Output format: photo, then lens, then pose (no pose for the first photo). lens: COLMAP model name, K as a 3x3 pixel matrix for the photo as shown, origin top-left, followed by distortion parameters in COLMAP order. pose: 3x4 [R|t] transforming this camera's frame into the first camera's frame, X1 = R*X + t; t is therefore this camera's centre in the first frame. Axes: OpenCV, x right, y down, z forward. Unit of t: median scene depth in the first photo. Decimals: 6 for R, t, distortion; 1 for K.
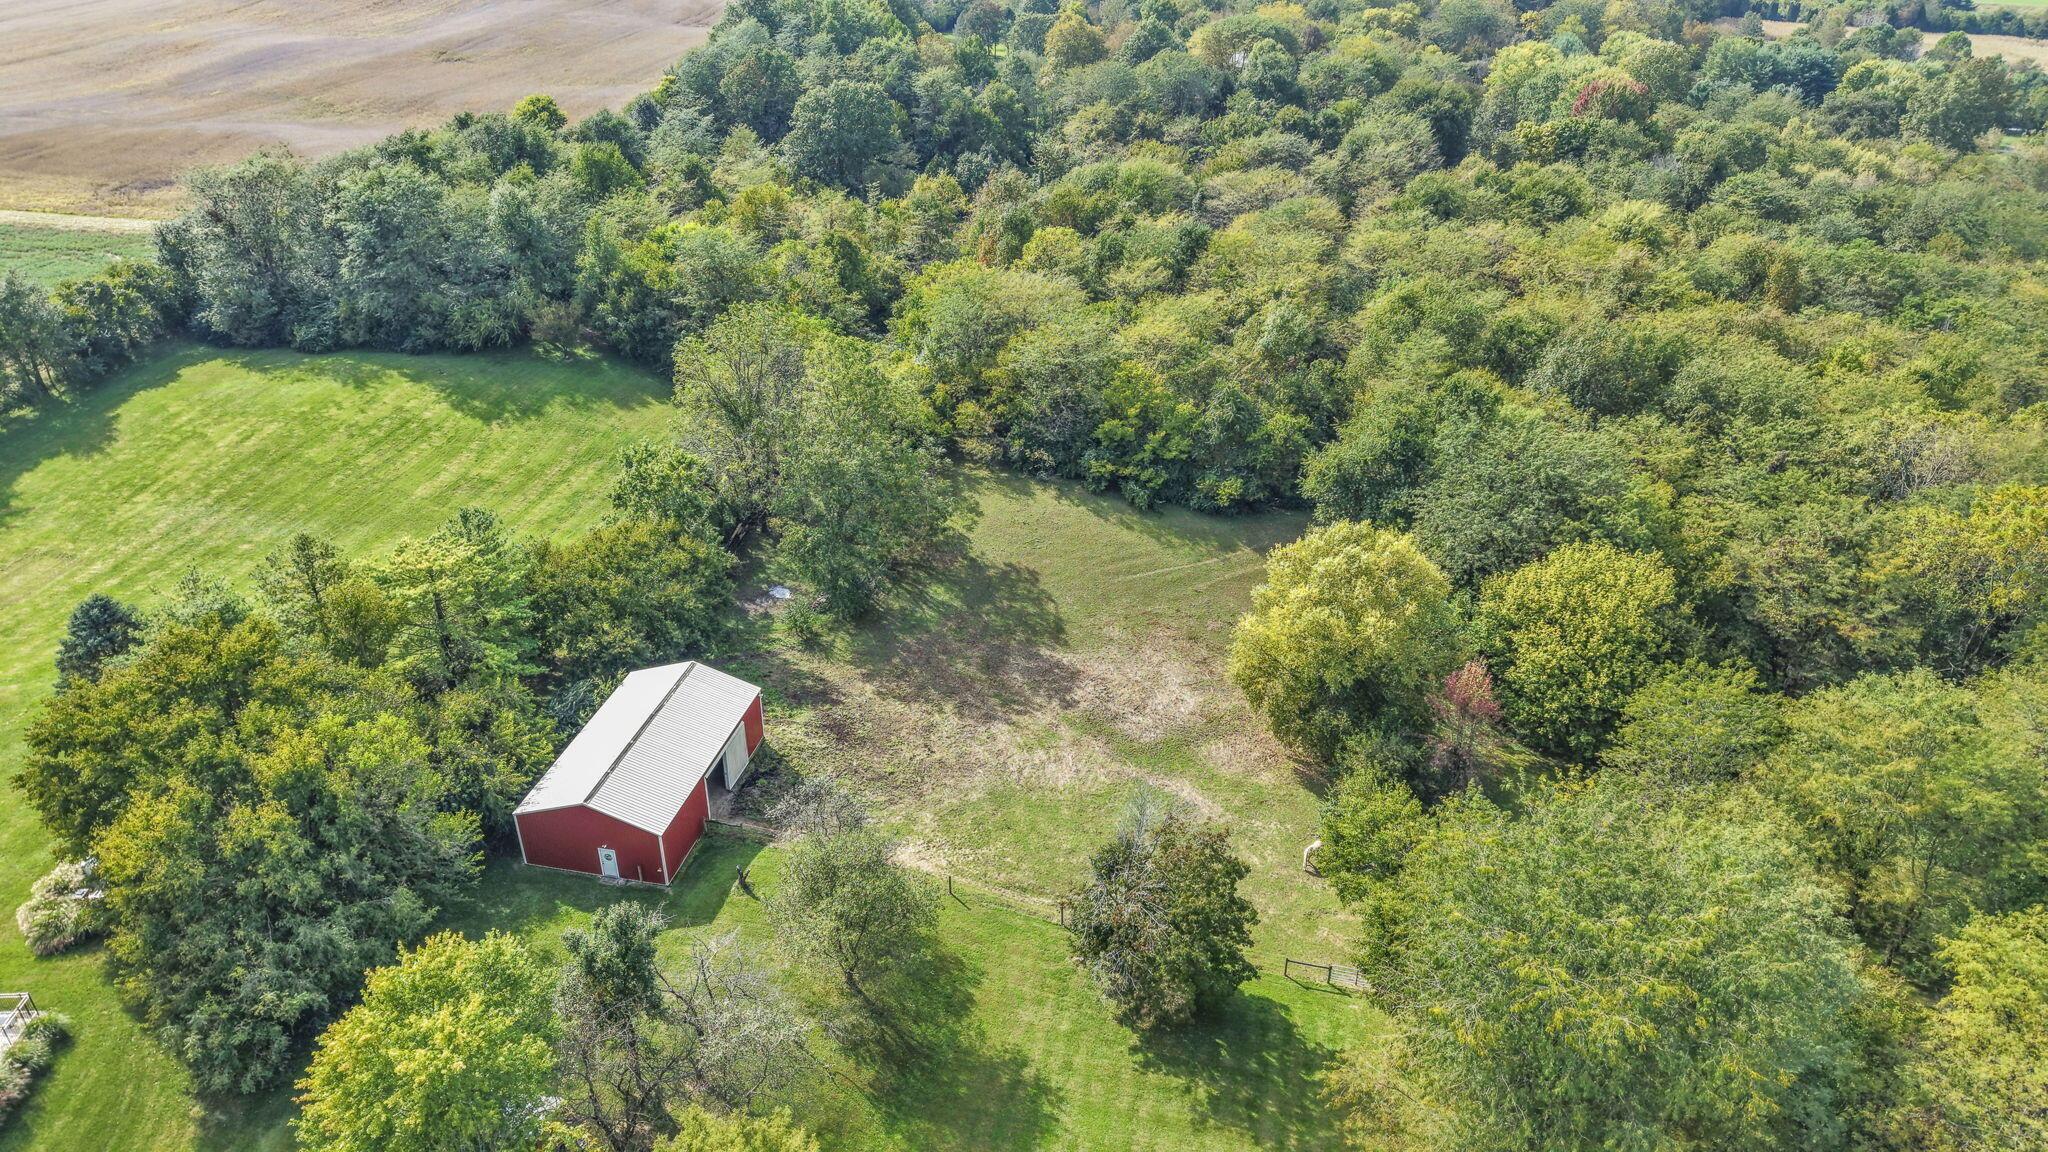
lens RADIAL K [[1377.7, 0, 1024.0], [0, 1377.7, 576.0], [0, 0, 1]] dist [0.000191, -0.000423]
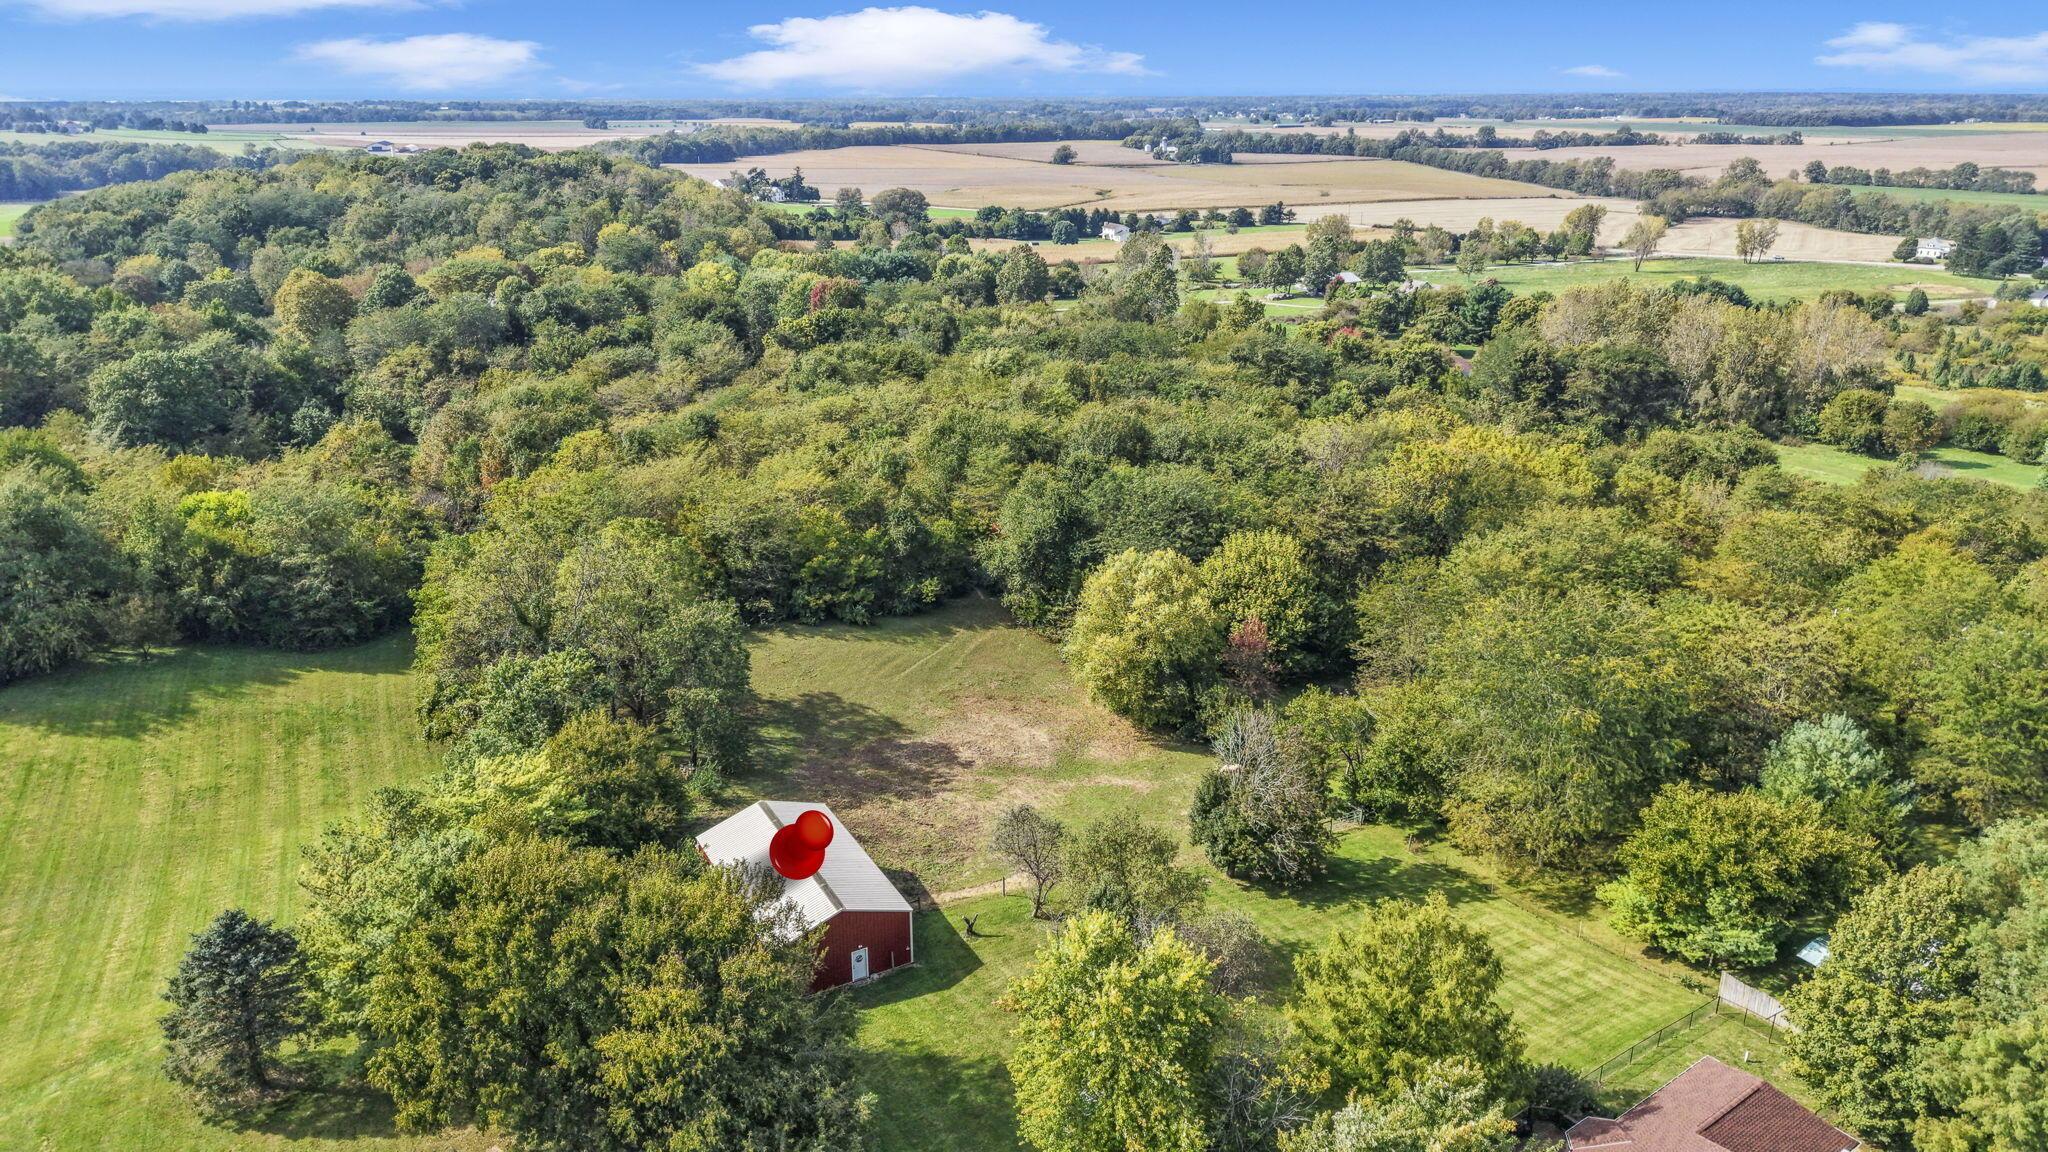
lens RADIAL K [[1377.7, 0, 1024.0], [0, 1377.7, 576.0], [0, 0, 1]] dist [0.000191, -0.000423]
pose [[0.722773, -0.222388, 0.654327, -0.571719], [0.328955, 0.943378, -0.042737, 0.007083], [-0.607773, 0.246133, 0.755003, 0.031071]]
